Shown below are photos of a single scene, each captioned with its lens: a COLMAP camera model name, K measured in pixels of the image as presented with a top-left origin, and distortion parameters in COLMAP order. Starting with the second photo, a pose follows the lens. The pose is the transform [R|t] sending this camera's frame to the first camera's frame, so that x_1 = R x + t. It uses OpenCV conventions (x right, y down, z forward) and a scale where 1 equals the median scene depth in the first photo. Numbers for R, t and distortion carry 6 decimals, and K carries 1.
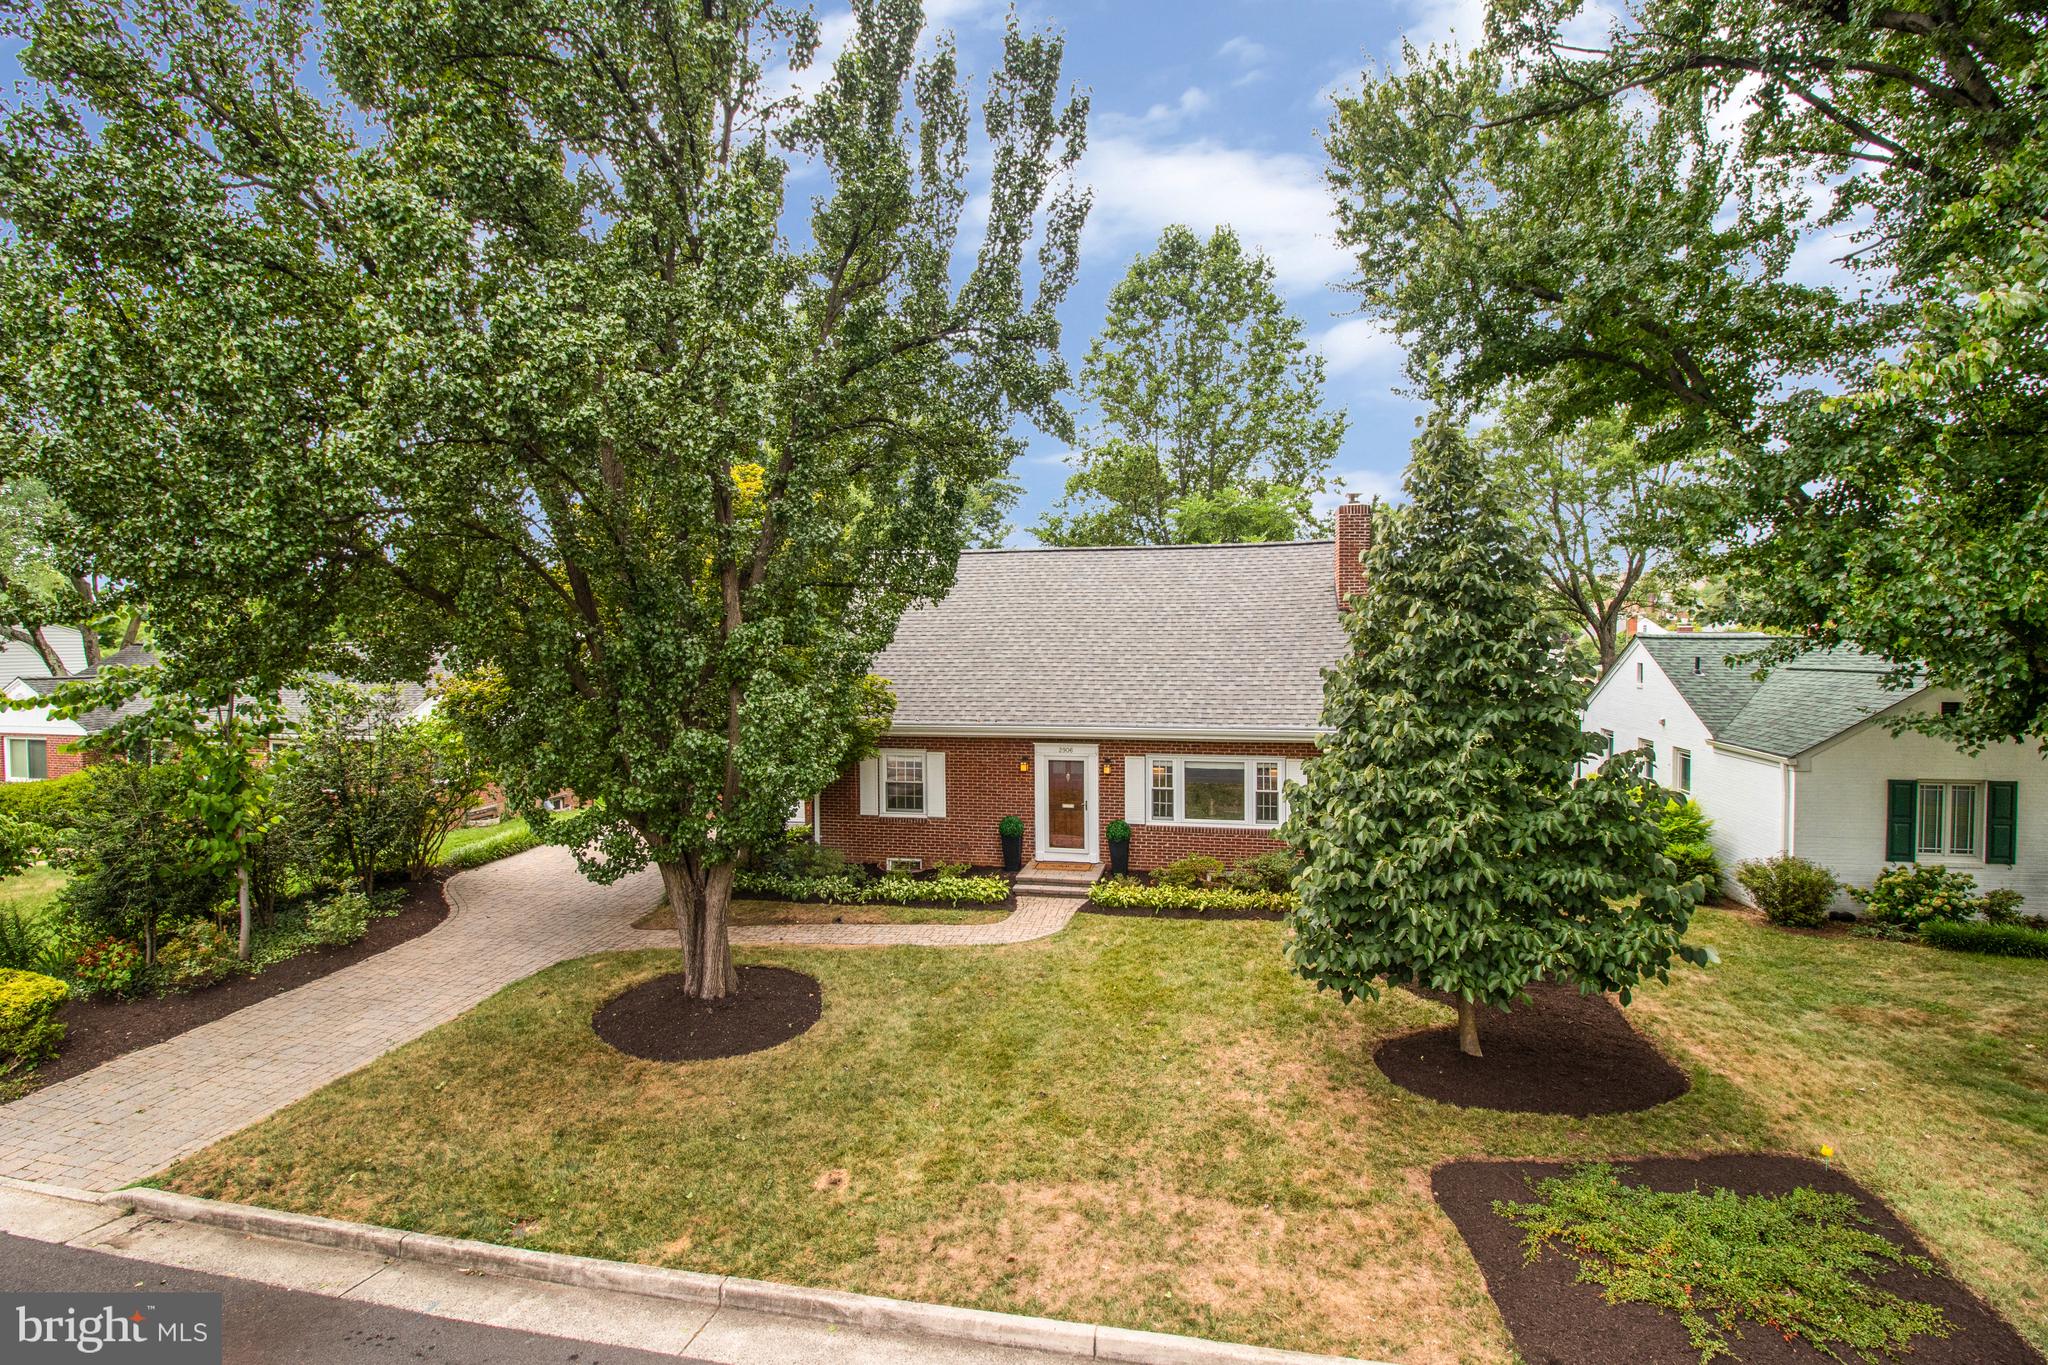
lens RADIAL K [[935.3, 0, 1024.0], [0, 935.3, 682.5], [0, 0, 1]] dist [-0.000809, -0.000065]
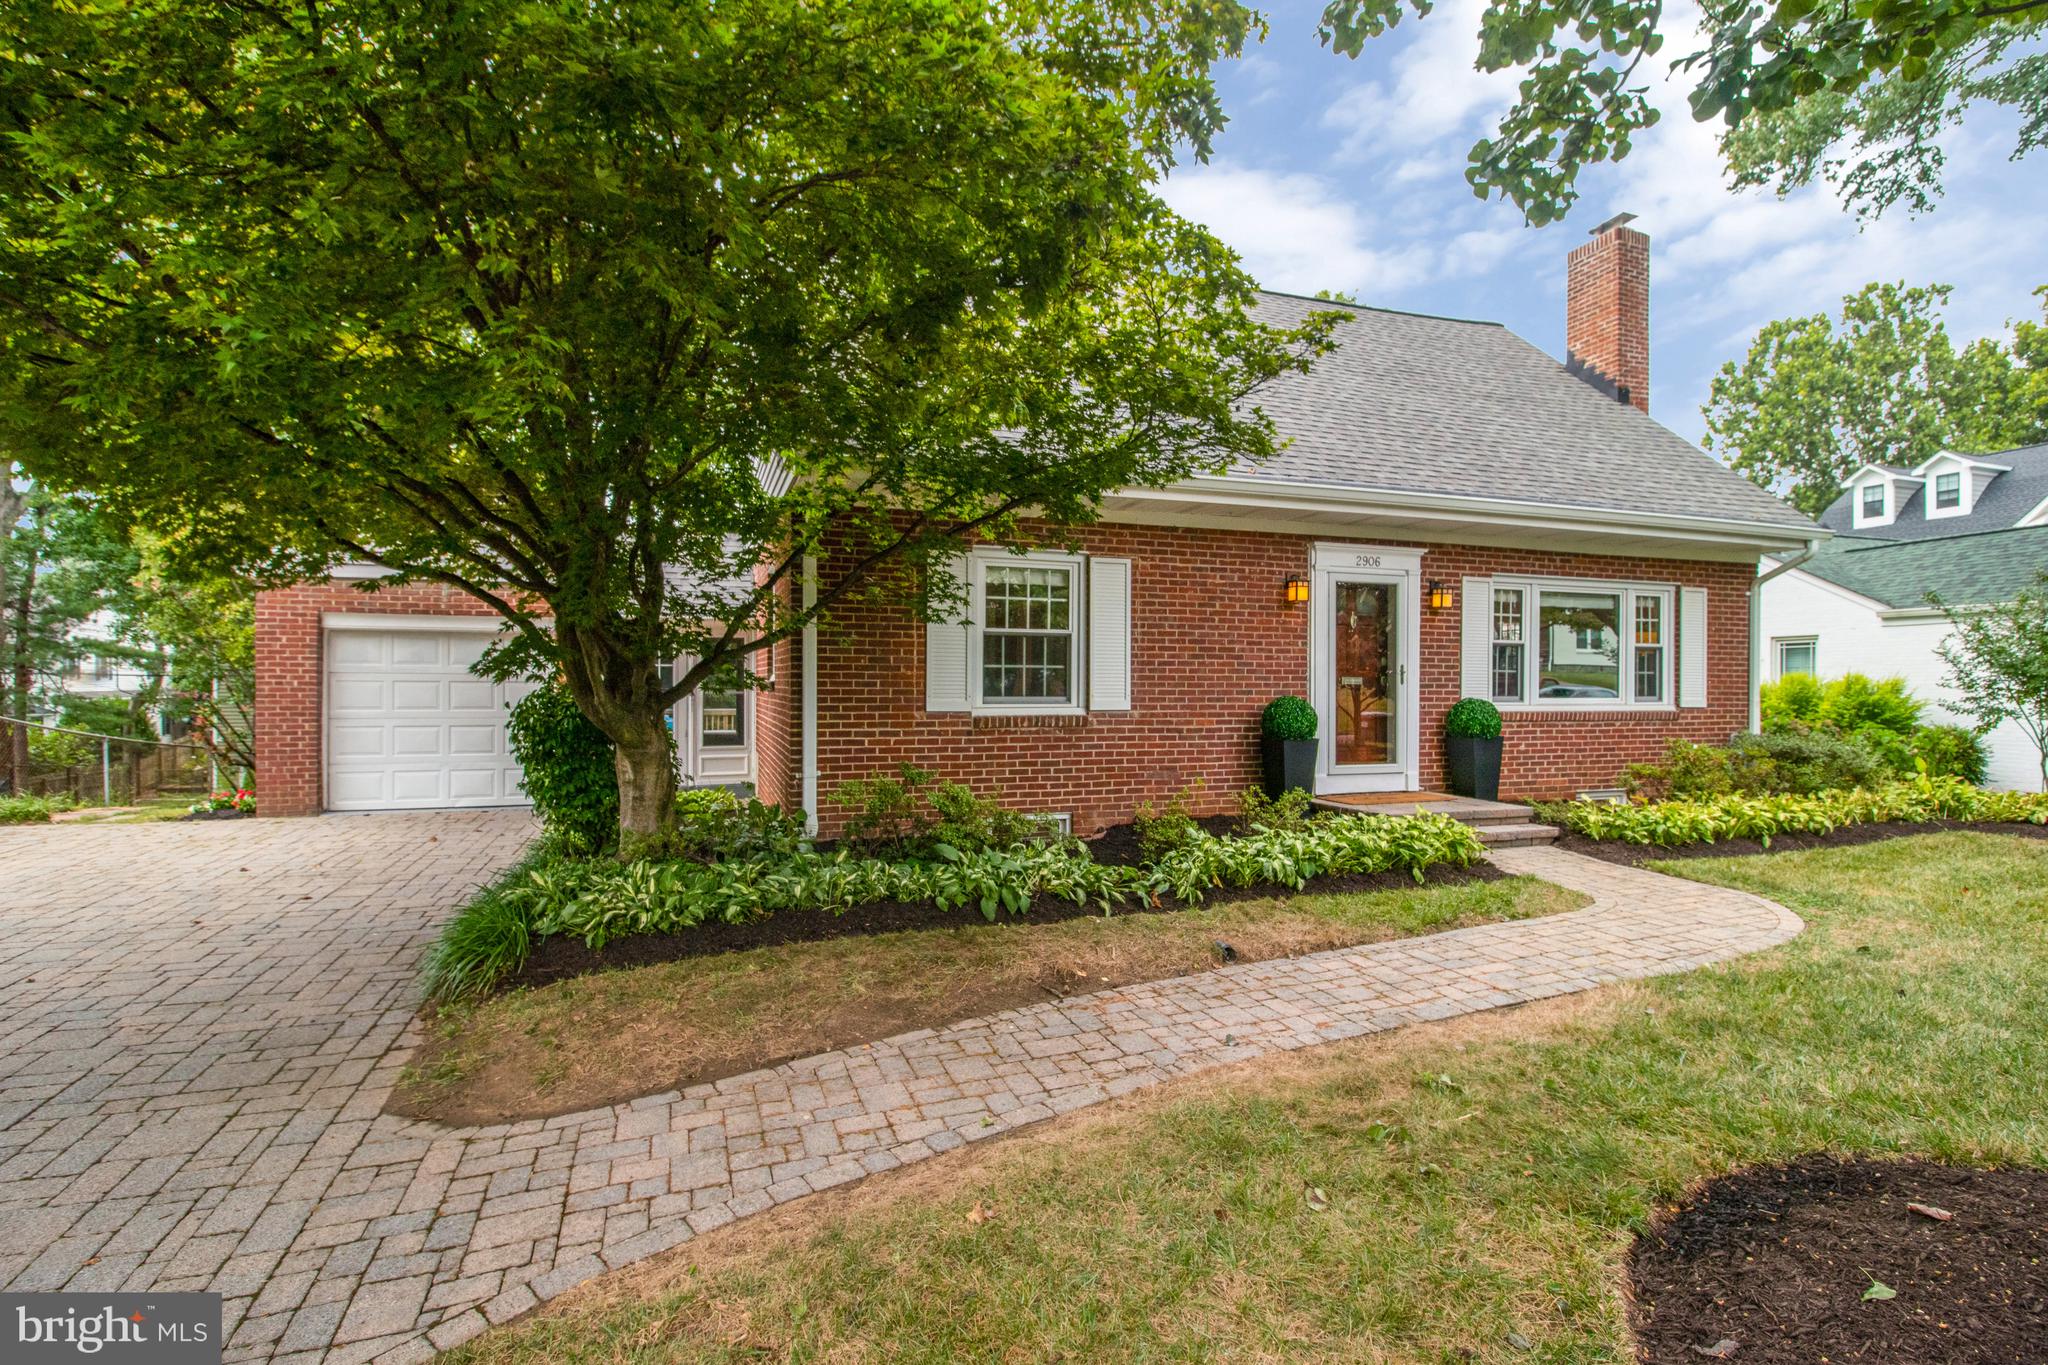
lens RADIAL K [[959.7, 0, 1024.0], [0, 959.7, 682.5], [0, 0, 1]] dist [-0.011158, -0.000319]
pose [[0.865975, 0.011683, 0.499951, -0.368437], [0.014132, 0.998756, -0.047818, 0.161191], [-0.499887, 0.048474, 0.864733, 0.679098]]
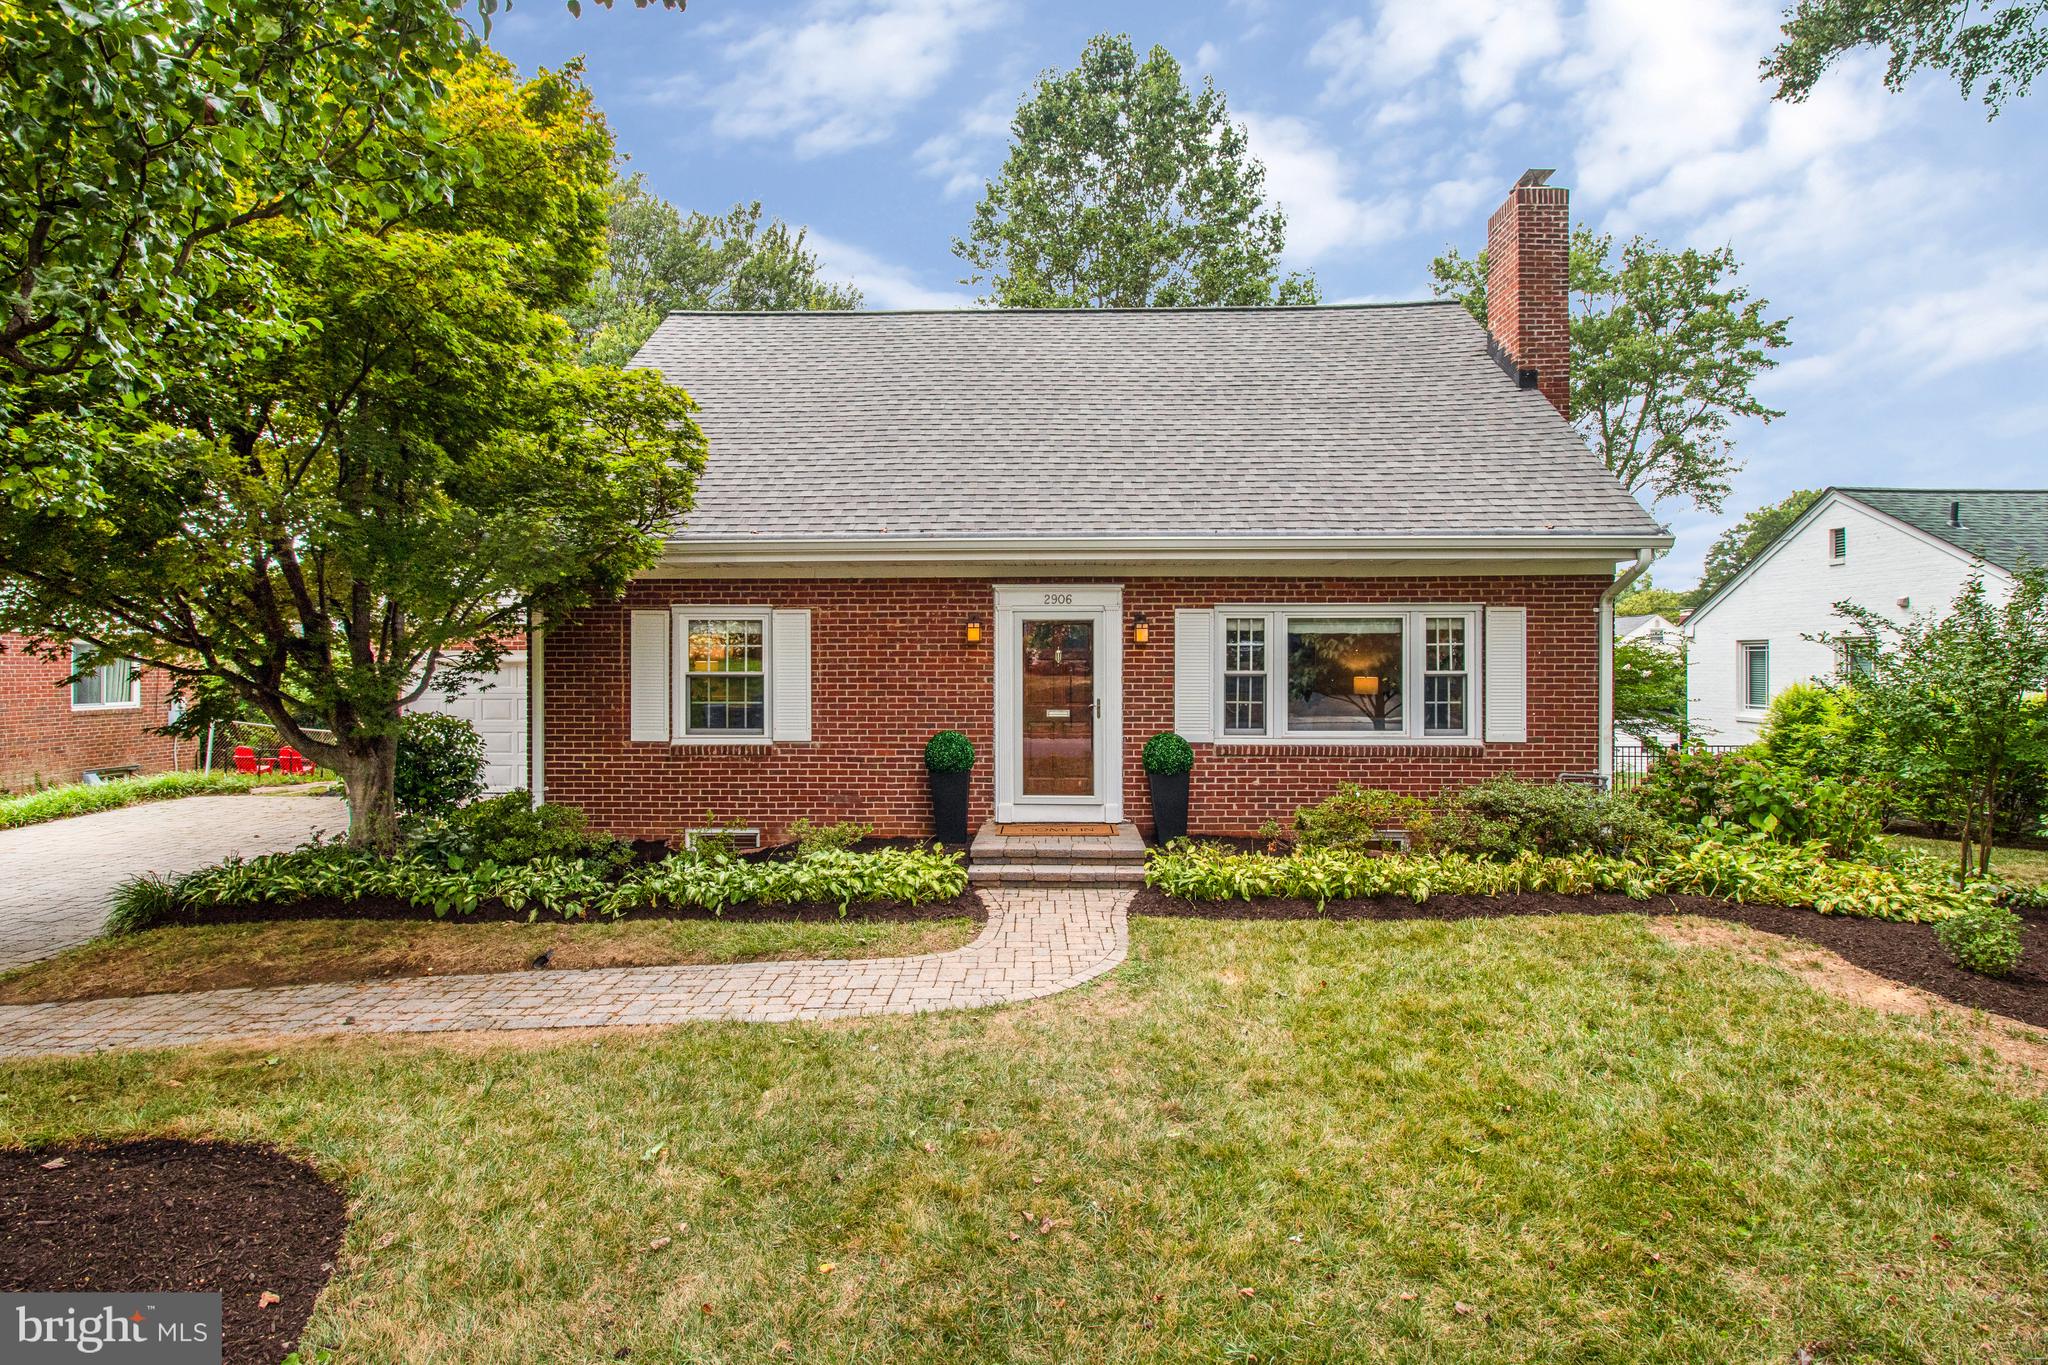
lens RADIAL K [[952.8, 0, 1022.9], [0, 952.8, 658.9], [0, 0, 1]] dist [-0.011451, -0.000920]
pose [[0.985970, 0.005911, 0.166820, -0.060815], [0.002289, 0.998800, -0.048914, 0.133240], [-0.166909, 0.048610, 0.984773, 0.512860]]
